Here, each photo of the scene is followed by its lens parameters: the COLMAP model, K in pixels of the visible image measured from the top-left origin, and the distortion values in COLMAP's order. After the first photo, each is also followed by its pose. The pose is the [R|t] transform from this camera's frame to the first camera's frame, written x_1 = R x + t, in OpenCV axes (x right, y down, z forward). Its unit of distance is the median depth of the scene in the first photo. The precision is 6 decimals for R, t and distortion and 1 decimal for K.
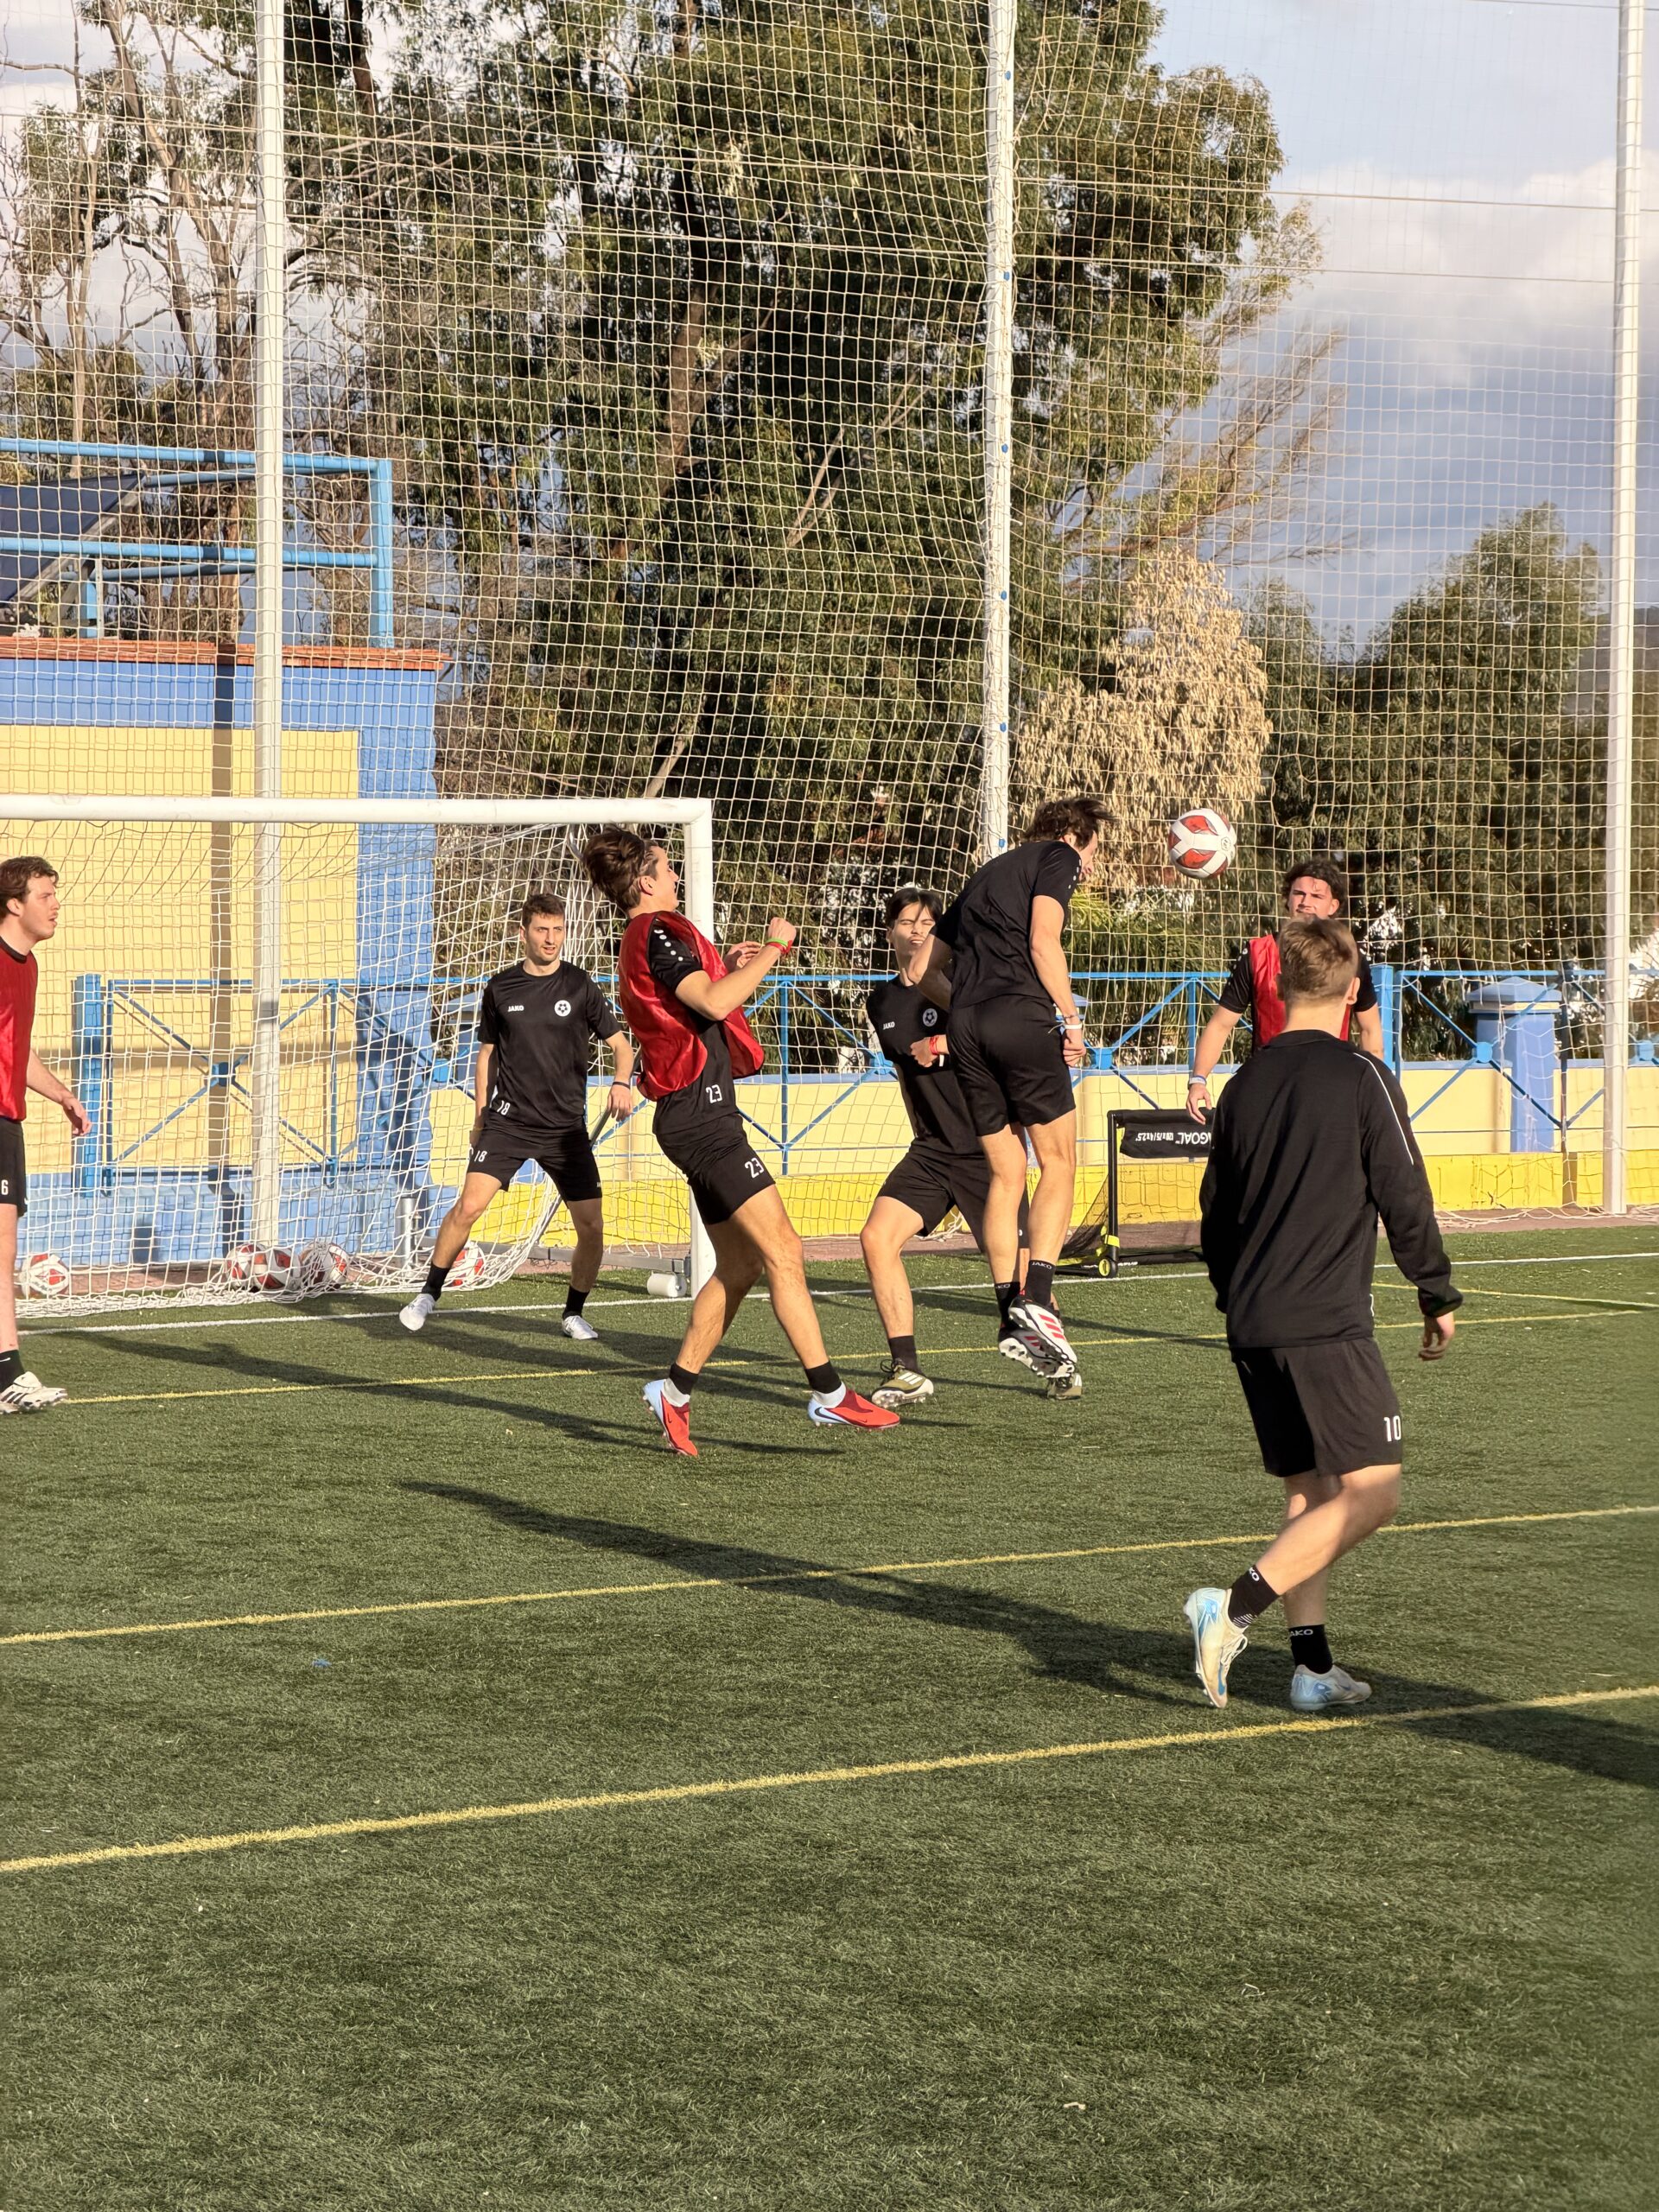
lens RADIAL K [[6464.6, 0, 829.5], [0, 6464.6, 1106.0], [0, 0, 1]] dist [0.151266, 0.871289]
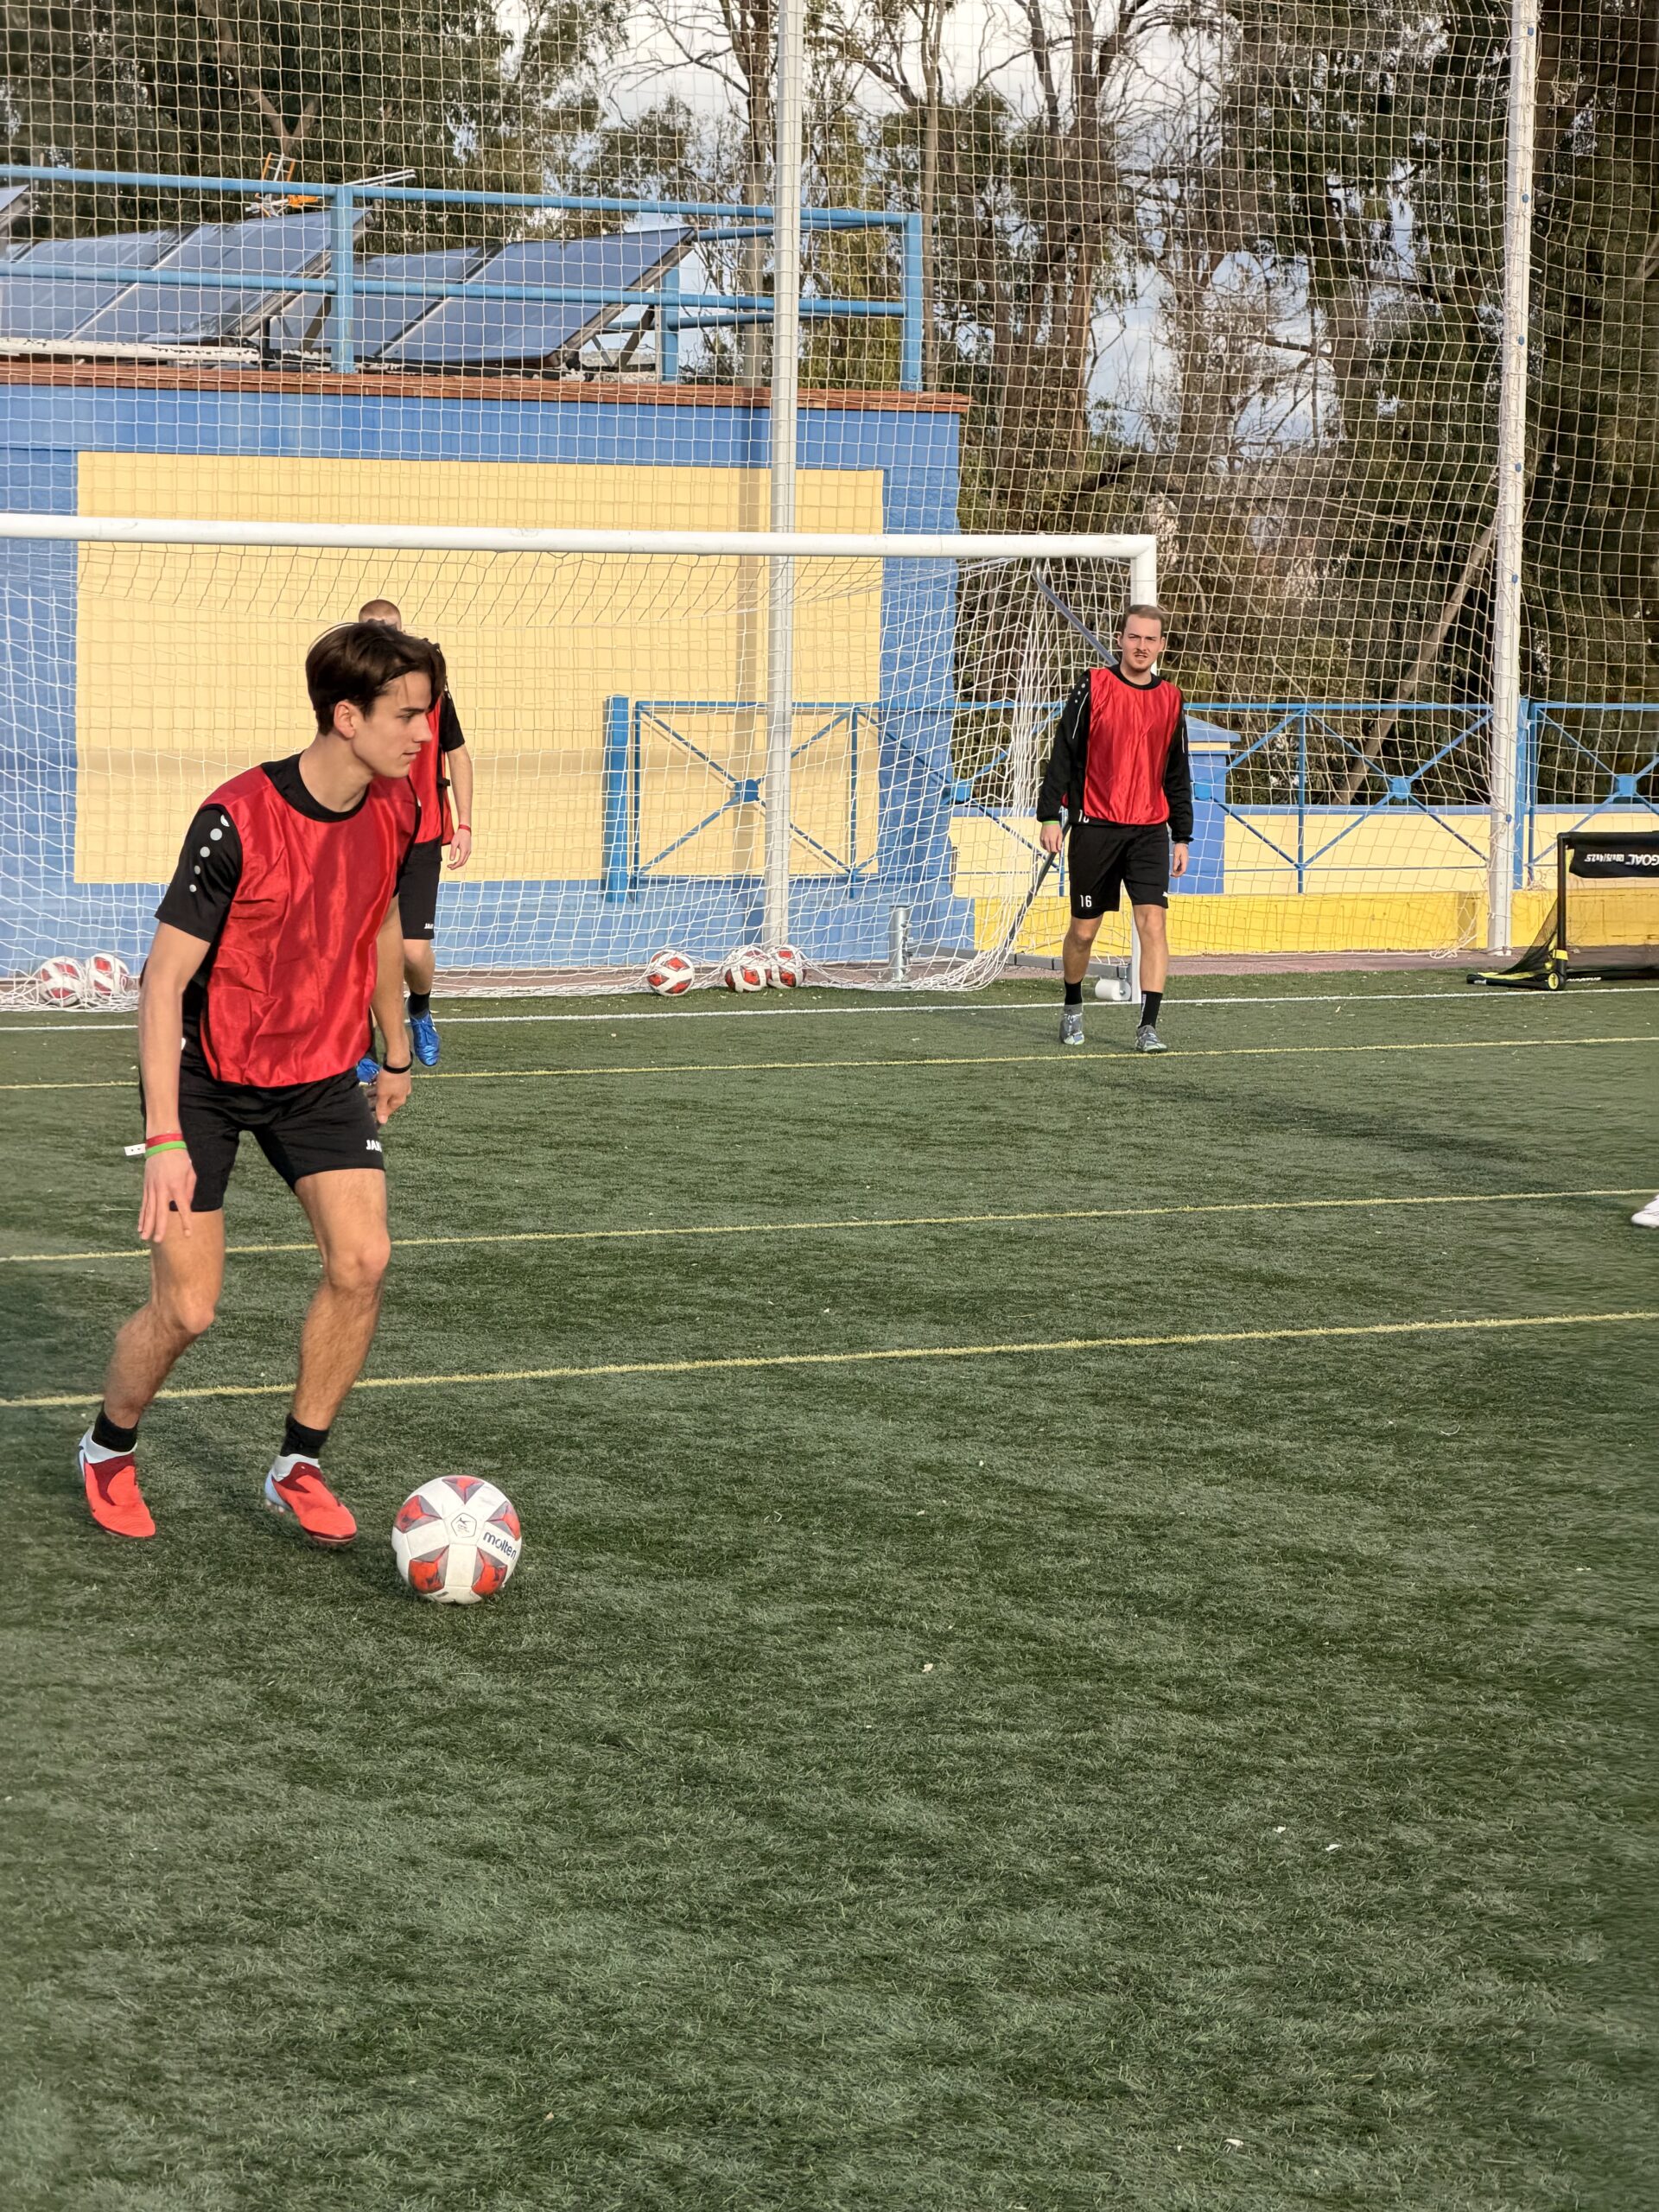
lens RADIAL K [[6464.6, 0, 829.5], [0, 6464.6, 1106.0], [0, 0, 1]] dist [0.151266, 0.871289]
pose [[0.988915, 0.018503, -0.147326, 0.079448], [-0.012604, 0.999085, 0.040875, 0.003443], [0.147947, -0.038565, 0.988243, -0.062620]]
